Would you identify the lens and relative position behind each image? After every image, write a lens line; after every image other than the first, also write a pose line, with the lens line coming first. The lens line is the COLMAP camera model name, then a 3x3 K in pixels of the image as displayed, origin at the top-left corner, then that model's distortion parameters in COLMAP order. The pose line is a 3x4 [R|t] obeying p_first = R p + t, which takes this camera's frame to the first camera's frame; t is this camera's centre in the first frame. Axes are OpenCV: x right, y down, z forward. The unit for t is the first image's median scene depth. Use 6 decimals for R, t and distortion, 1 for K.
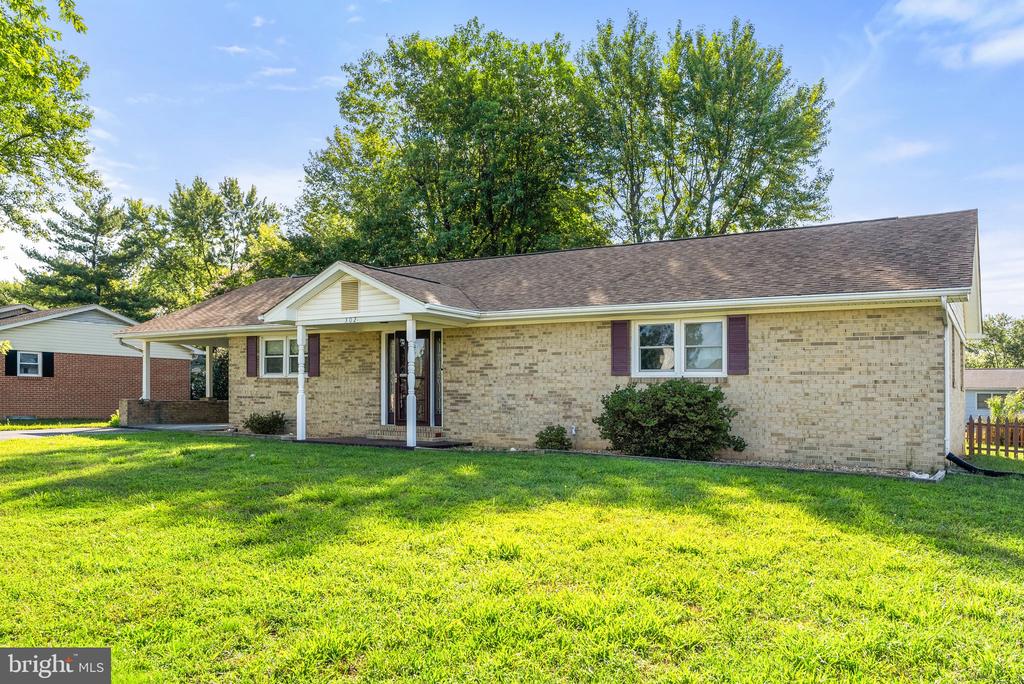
lens RADIAL K [[765.4, 0, 512.5], [0, 765.4, 342.7], [0, 0, 1]] dist [0.006263, 0.001450]
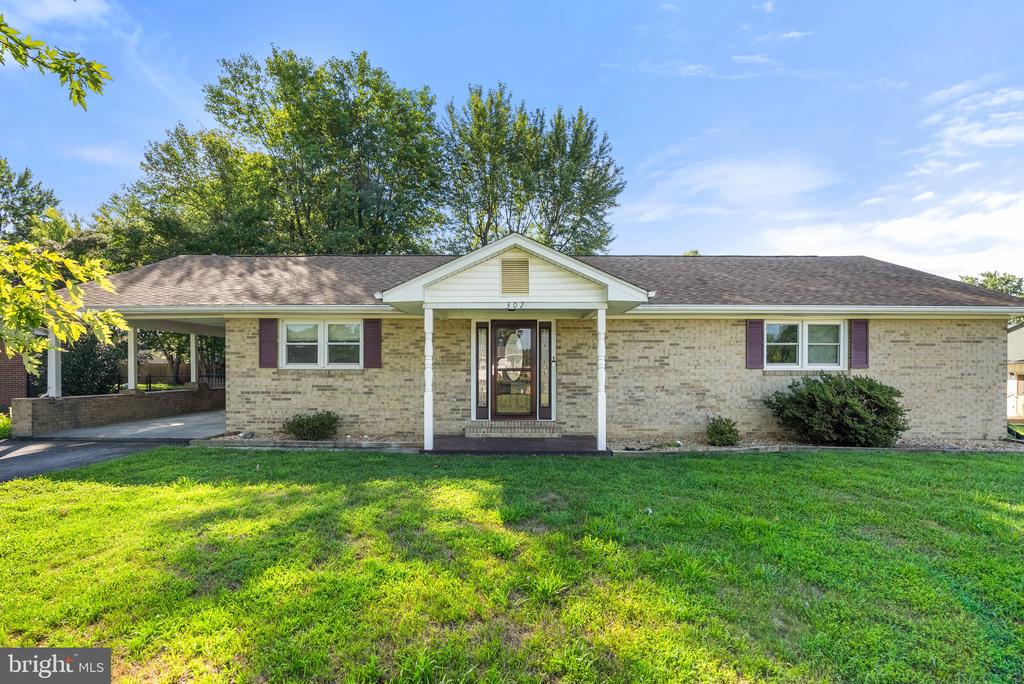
lens RADIAL K [[473.3, 0, 511.7], [0, 473.3, 347.5], [0, 0, 1]] dist [-0.003642, -0.000571]
pose [[0.856741, 0.010612, 0.515638, -0.484953], [-0.026907, 0.999346, 0.024140, 0.004578], [-0.515045, -0.034556, 0.856466, 0.555551]]
